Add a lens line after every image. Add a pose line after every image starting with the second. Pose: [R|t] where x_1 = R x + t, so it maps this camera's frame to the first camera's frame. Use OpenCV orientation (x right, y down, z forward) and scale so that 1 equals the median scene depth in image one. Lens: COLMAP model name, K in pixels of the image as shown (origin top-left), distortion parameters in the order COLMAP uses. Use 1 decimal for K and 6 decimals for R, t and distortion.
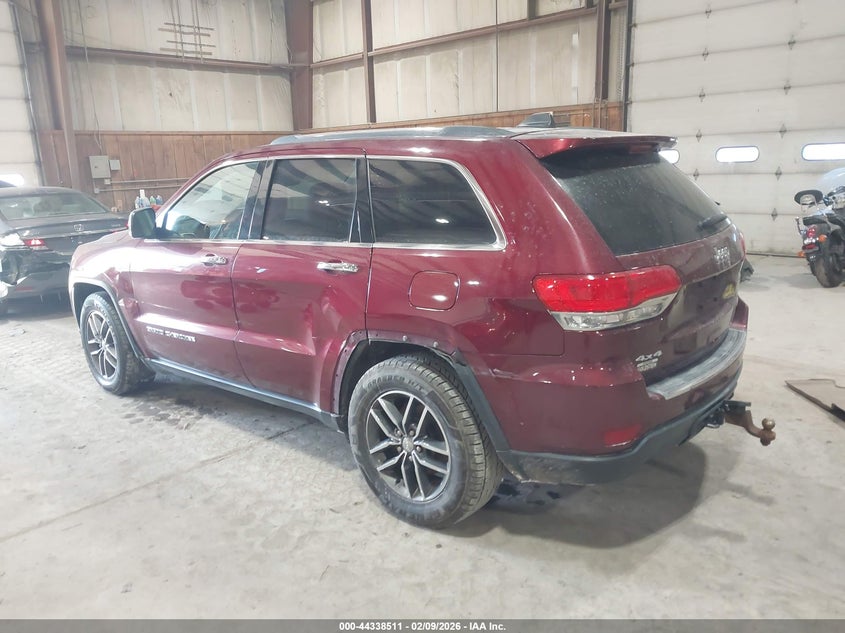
lens RADIAL K [[717.1, 0, 415.4], [0, 717.1, 317.0], [0, 0, 1]] dist [-0.005954, -0.010087]
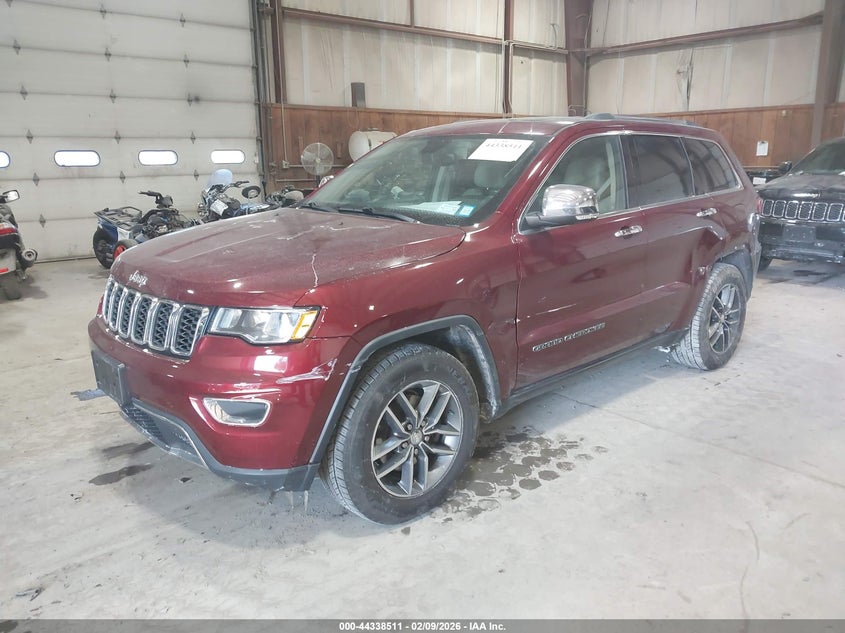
lens RADIAL K [[717.1, 0, 415.4], [0, 717.1, 317.5], [0, 0, 1]] dist [-0.005954, -0.010087]
pose [[0.040210, -0.182020, 0.982472, -0.840090], [0.215237, 0.961762, 0.169374, -0.128676], [-0.975734, 0.204654, 0.077850, 0.798217]]
